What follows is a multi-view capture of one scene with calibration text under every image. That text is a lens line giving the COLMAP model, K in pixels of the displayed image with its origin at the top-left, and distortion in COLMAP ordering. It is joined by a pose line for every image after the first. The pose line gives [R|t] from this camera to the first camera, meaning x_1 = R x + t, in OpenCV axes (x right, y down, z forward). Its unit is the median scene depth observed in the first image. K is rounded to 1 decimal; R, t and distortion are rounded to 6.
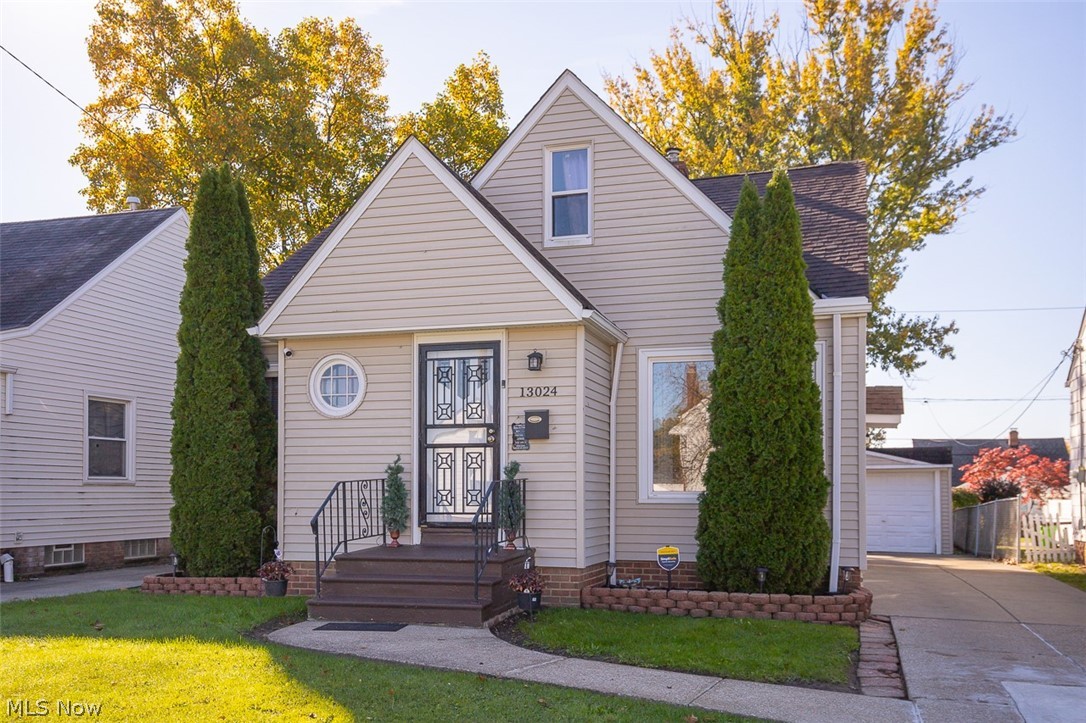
lens RADIAL K [[1018.0, 0, 531.8], [0, 1018.0, 384.1], [0, 0, 1]] dist [0.106046, 0.000000]
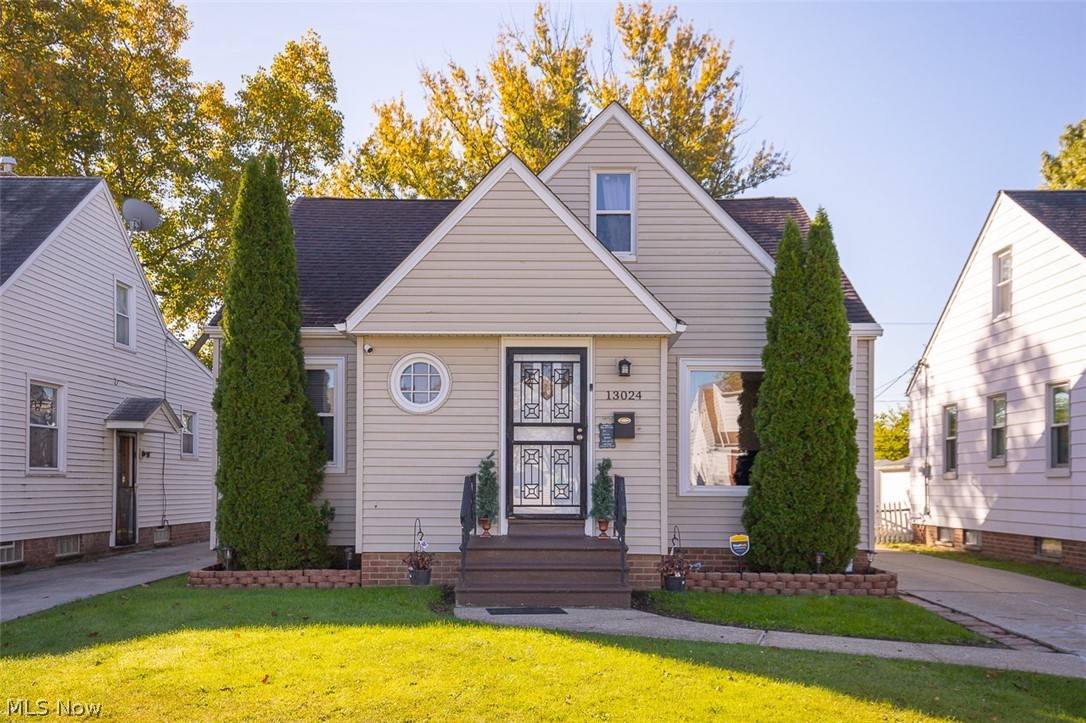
lens RADIAL K [[1029.9, 0, 543.7], [0, 1029.9, 365.8], [0, 0, 1]] dist [0.107971, 0.000000]
pose [[0.957055, 0.035277, 0.287753, -0.367857], [-0.033695, 0.999378, -0.010450, -0.009167], [-0.287942, 0.000305, 0.957648, -0.042082]]
